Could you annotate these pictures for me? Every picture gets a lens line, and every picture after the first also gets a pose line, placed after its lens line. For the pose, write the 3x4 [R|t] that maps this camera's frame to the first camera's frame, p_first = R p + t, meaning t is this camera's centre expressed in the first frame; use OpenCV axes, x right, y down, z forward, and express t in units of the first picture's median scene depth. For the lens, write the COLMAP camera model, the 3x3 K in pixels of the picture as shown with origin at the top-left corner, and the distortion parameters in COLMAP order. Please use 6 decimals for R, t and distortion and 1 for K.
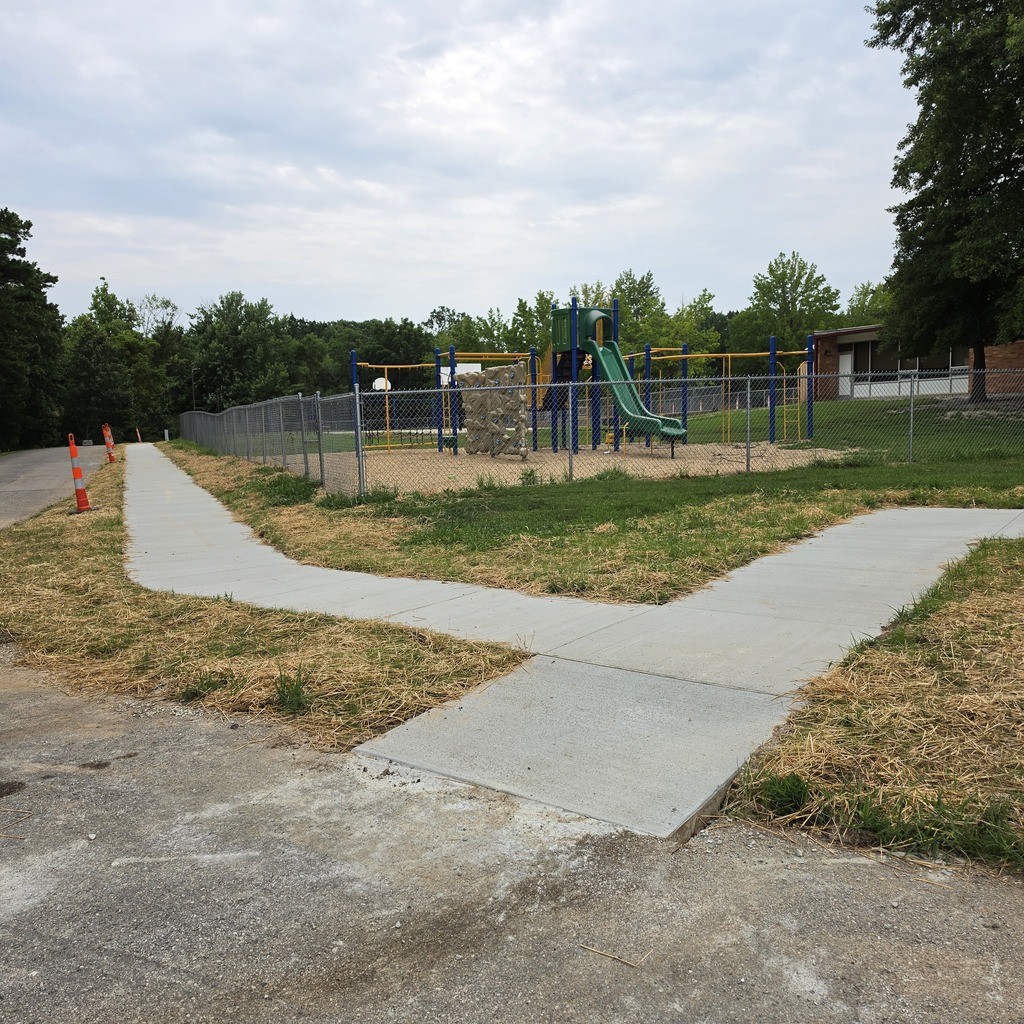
lens RADIAL K [[941.1, 0, 512.0], [0, 941.1, 512.0], [0, 0, 1]] dist [0.091707, -0.133214]
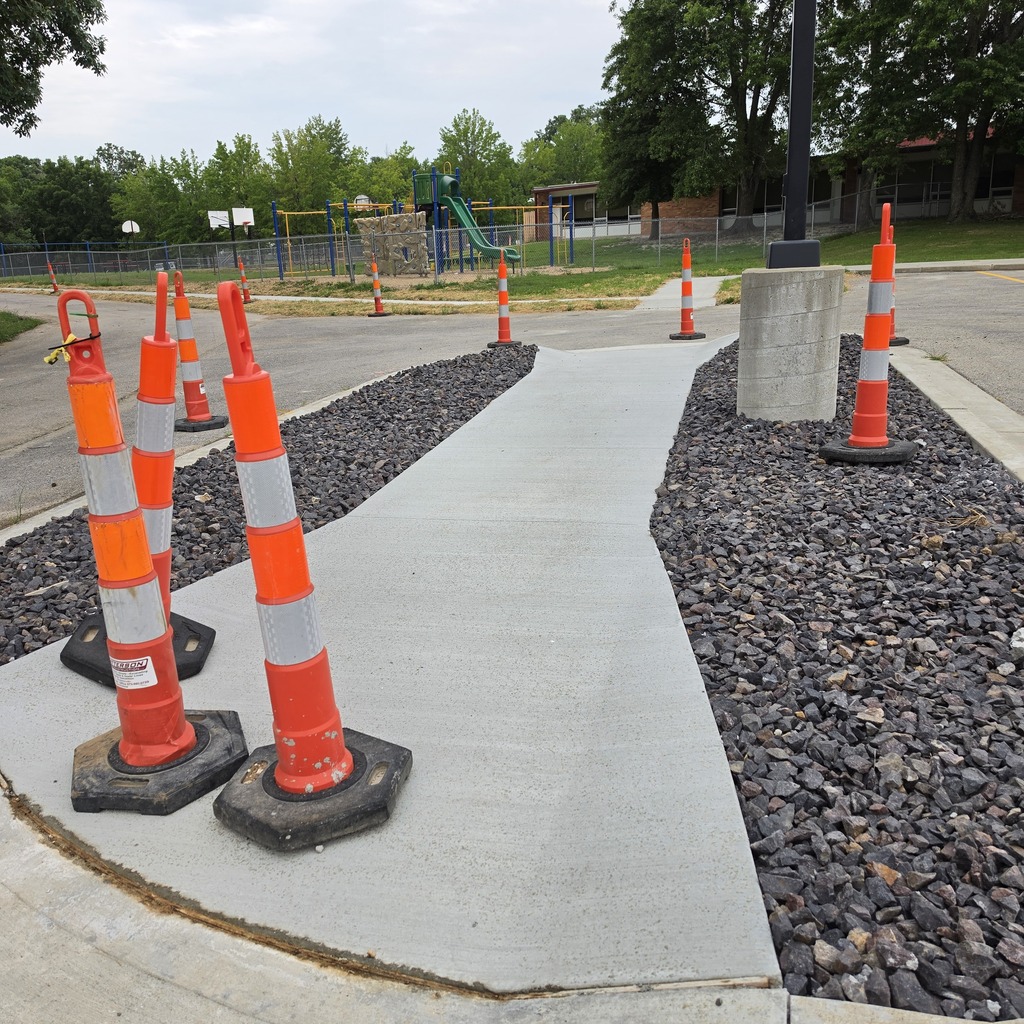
lens RADIAL K [[941.1, 0, 512.0], [0, 941.1, 512.0], [0, 0, 1]] dist [0.091707, -0.133214]
pose [[0.933271, -0.103036, 0.344078, -0.103139], [0.049072, 0.985565, 0.162032, 0.019951], [-0.355806, -0.134335, 0.924855, -0.135505]]
